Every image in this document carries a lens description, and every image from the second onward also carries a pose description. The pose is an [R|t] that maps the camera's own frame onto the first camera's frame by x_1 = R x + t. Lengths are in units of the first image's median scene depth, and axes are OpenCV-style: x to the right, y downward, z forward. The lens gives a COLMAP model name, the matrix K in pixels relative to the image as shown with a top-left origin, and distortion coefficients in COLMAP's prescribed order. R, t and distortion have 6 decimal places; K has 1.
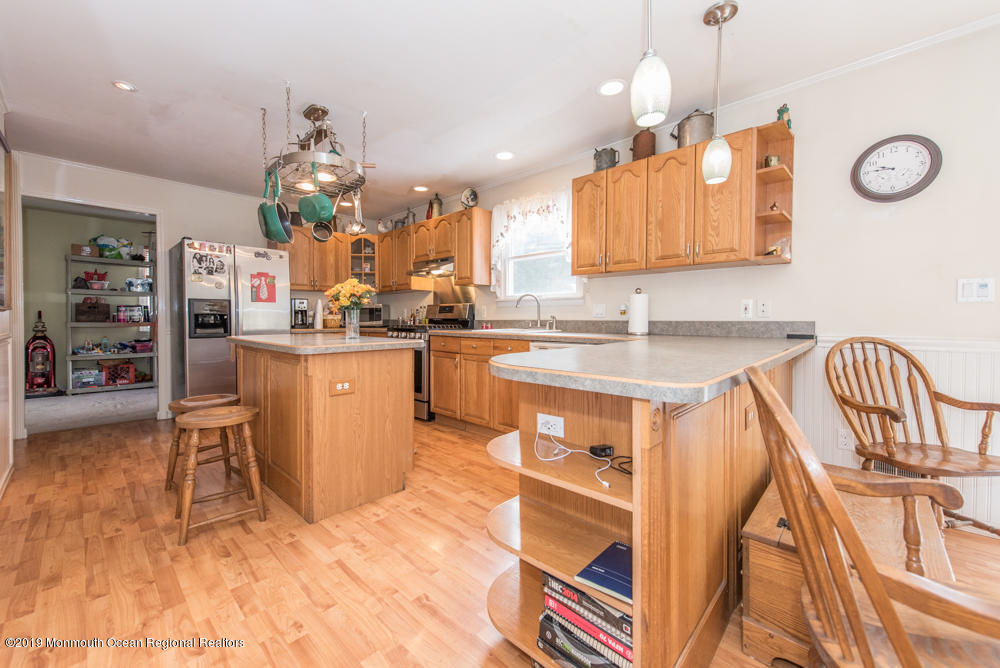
lens RADIAL K [[392.7, 0, 498.3], [0, 392.7, 327.9], [0, 0, 1]] dist [-0.000817, -0.000076]
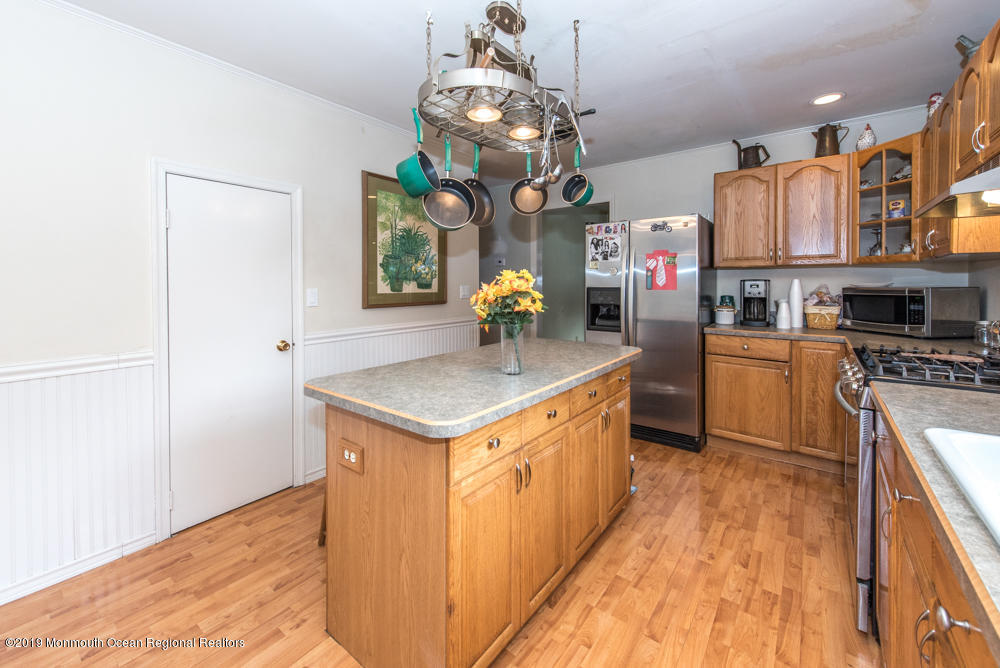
lens RADIAL K [[408.6, 0, 491.8], [0, 408.6, 283.2], [0, 0, 1]] dist [0.014216, 0.000035]
pose [[0.086036, 0.001718, -0.996291, 0.150903], [-0.018322, 0.999832, 0.000142, -0.071652], [0.996124, 0.018241, 0.086053, 0.607295]]
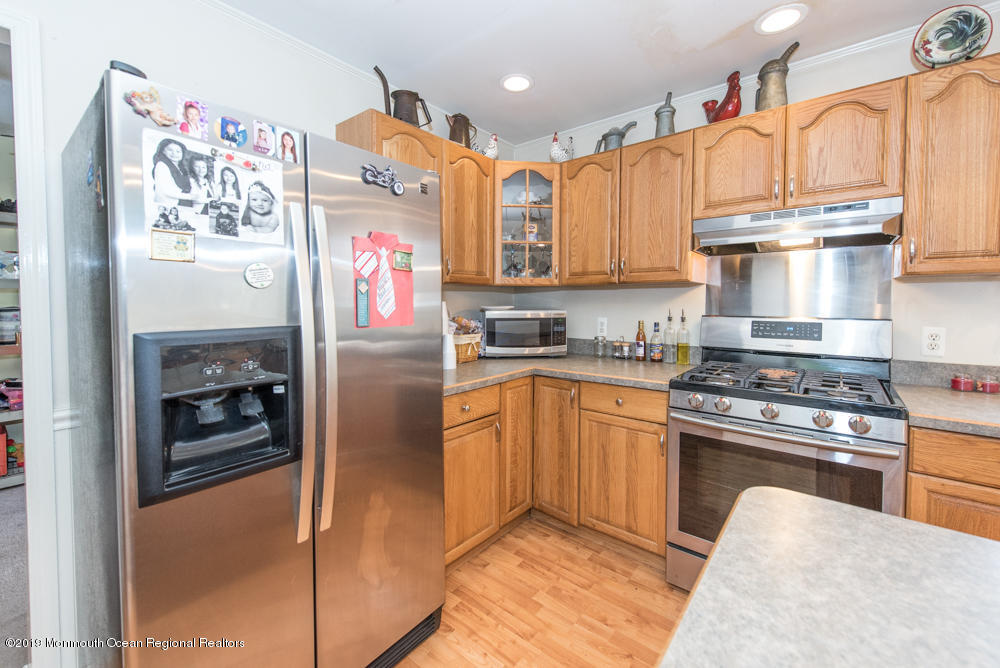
lens RADIAL K [[405.1, 0, 503.1], [0, 405.1, 312.1], [0, 0, 1]] dist [0.004005, -0.000149]
pose [[0.996880, -0.004030, 0.078823, -0.524205], [0.003460, 0.999967, 0.007362, -0.078586], [-0.078850, -0.007066, 0.996861, 0.659253]]
